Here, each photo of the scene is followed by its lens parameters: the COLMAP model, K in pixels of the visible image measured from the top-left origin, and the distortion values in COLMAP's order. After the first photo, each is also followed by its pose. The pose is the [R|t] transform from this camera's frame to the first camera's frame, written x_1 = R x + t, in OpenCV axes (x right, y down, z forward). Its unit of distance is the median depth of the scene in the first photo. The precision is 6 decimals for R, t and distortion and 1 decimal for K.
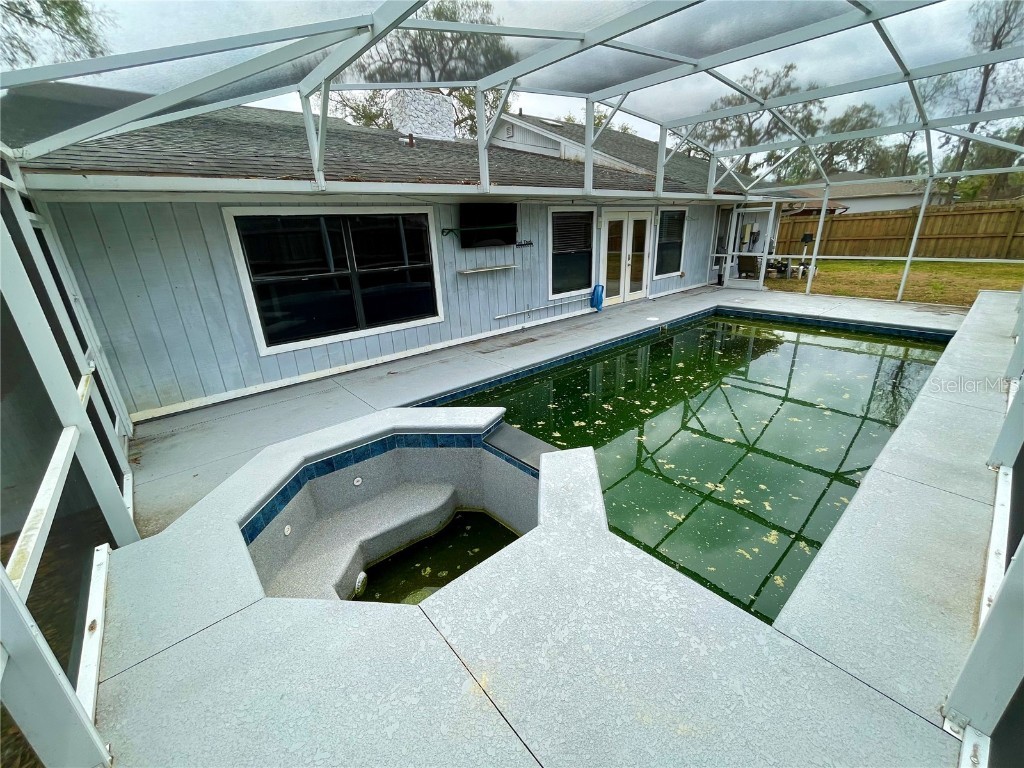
lens RADIAL K [[416.7, 0, 511.9], [0, 416.7, 381.7], [0, 0, 1]] dist [-0.003329, -0.000045]
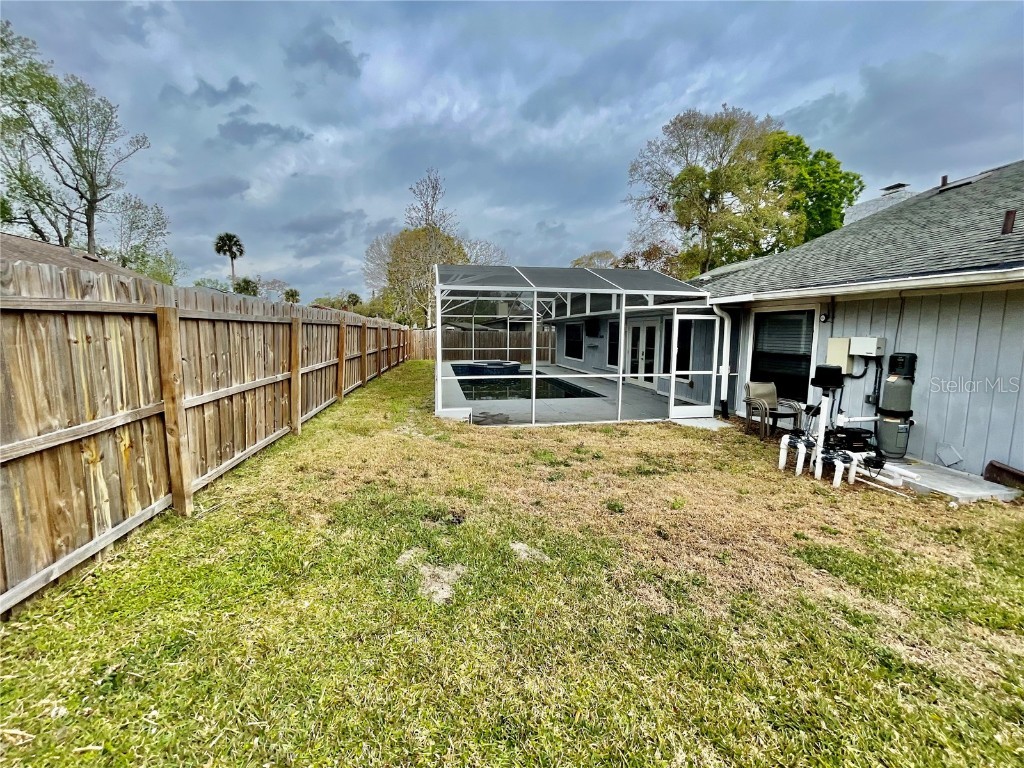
lens RADIAL K [[416.7, 0, 511.9], [0, 416.7, 381.7], [0, 0, 1]] dist [-0.003329, -0.000045]
pose [[-0.507843, 0.139535, -0.850074, 1.705299], [-0.282598, 0.905201, 0.317411, -0.546072], [0.813778, 0.401424, -0.420267, 1.318621]]
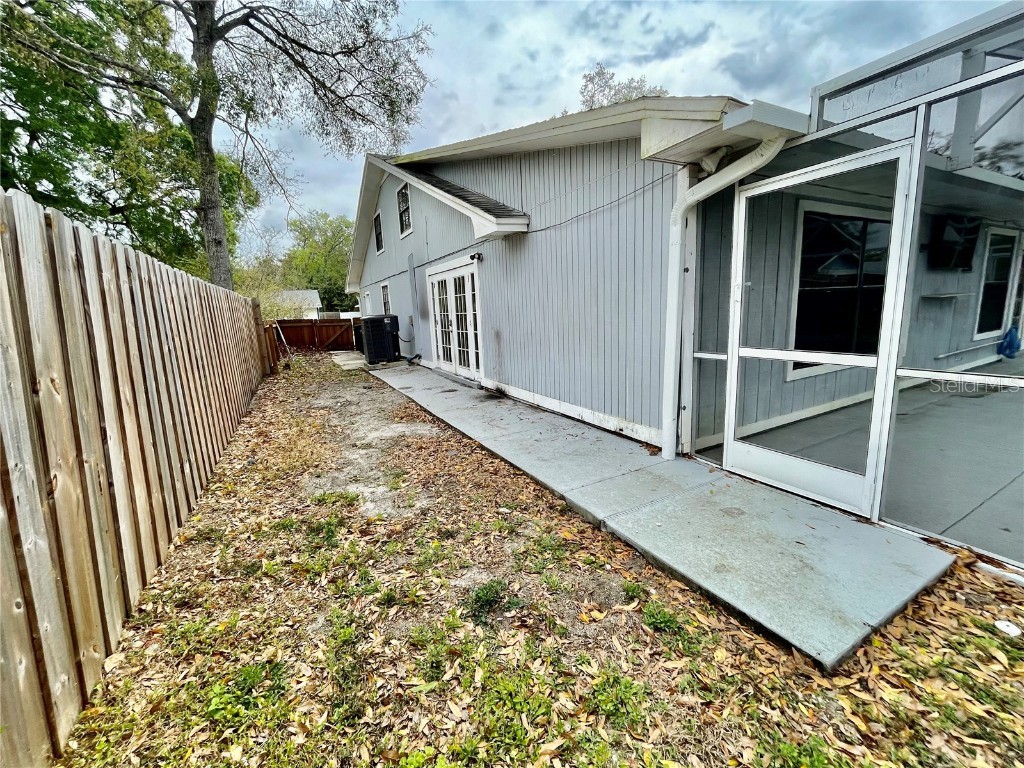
lens RADIAL K [[416.7, 0, 511.9], [0, 416.7, 381.7], [0, 0, 1]] dist [-0.003329, -0.000045]
pose [[0.976298, 0.031341, -0.214148, -0.538141], [-0.066852, 0.984743, -0.160661, 0.059740], [0.205846, 0.171169, 0.963498, 0.064946]]
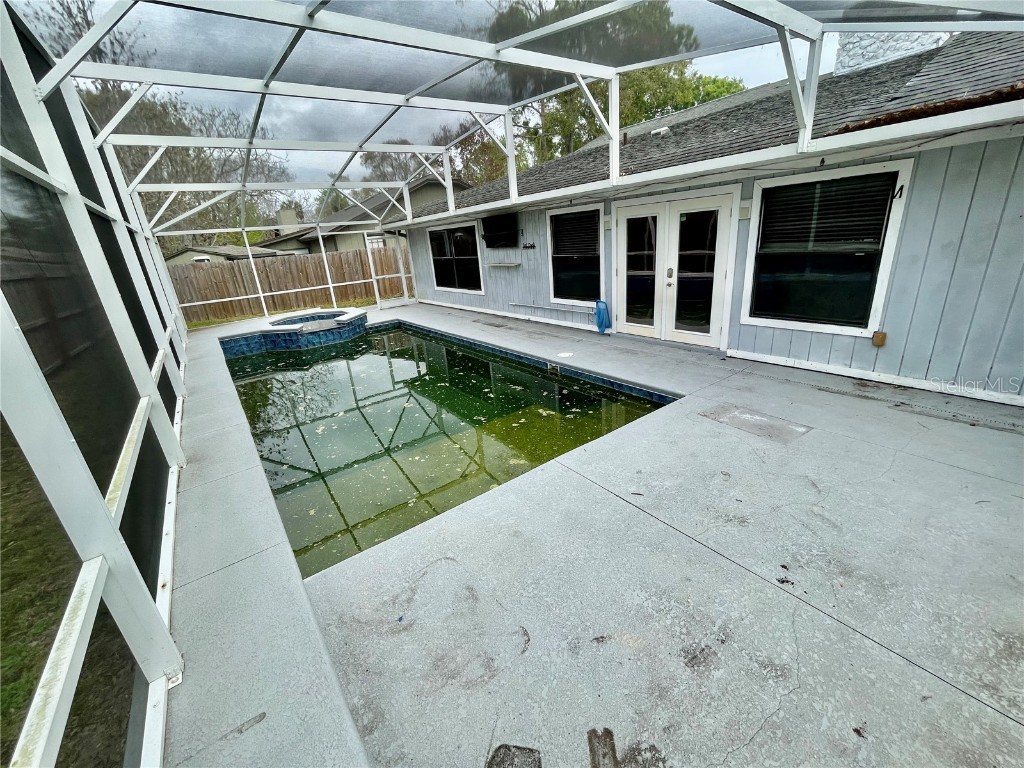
lens RADIAL K [[416.7, 0, 511.9], [0, 416.7, 381.7], [0, 0, 1]] dist [-0.003329, -0.000045]
pose [[-0.066674, 0.376872, -0.923862, 0.997962], [-0.261771, 0.886882, 0.380679, -0.347232], [0.962824, 0.267221, 0.039522, 0.827486]]
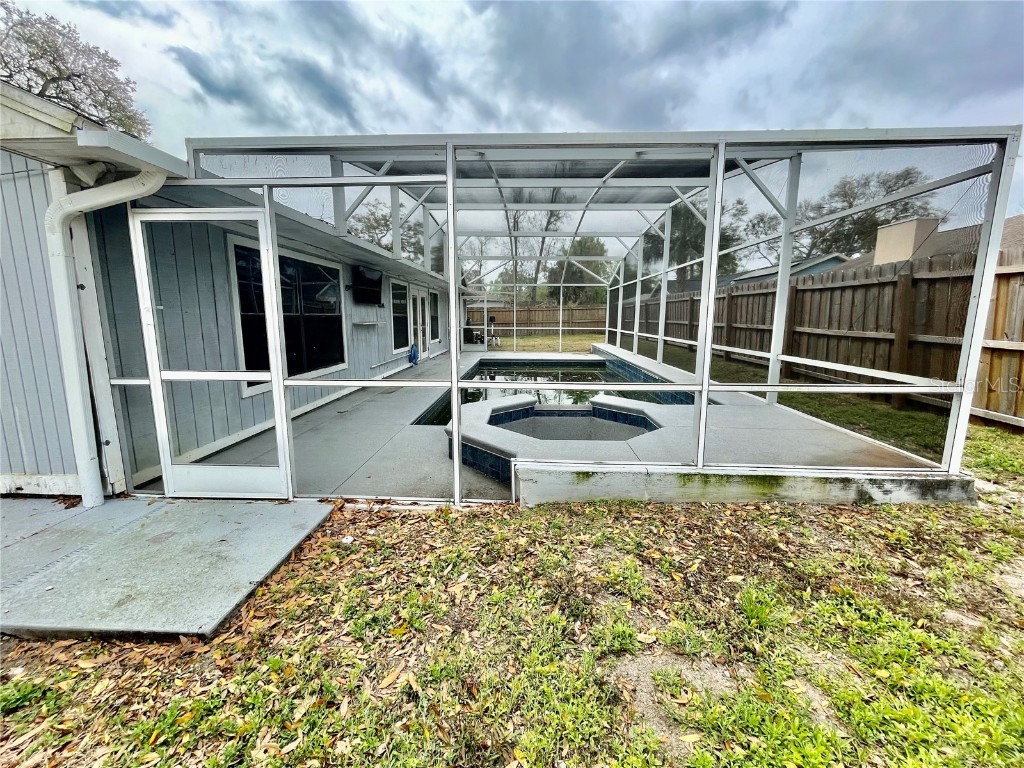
lens RADIAL K [[416.7, 0, 511.9], [0, 416.7, 381.7], [0, 0, 1]] dist [-0.003329, -0.000045]
pose [[0.681571, -0.074933, 0.727905, -0.482381], [0.227235, 0.967238, -0.113200, 0.075884], [-0.695576, 0.242559, 0.676269, 0.004160]]
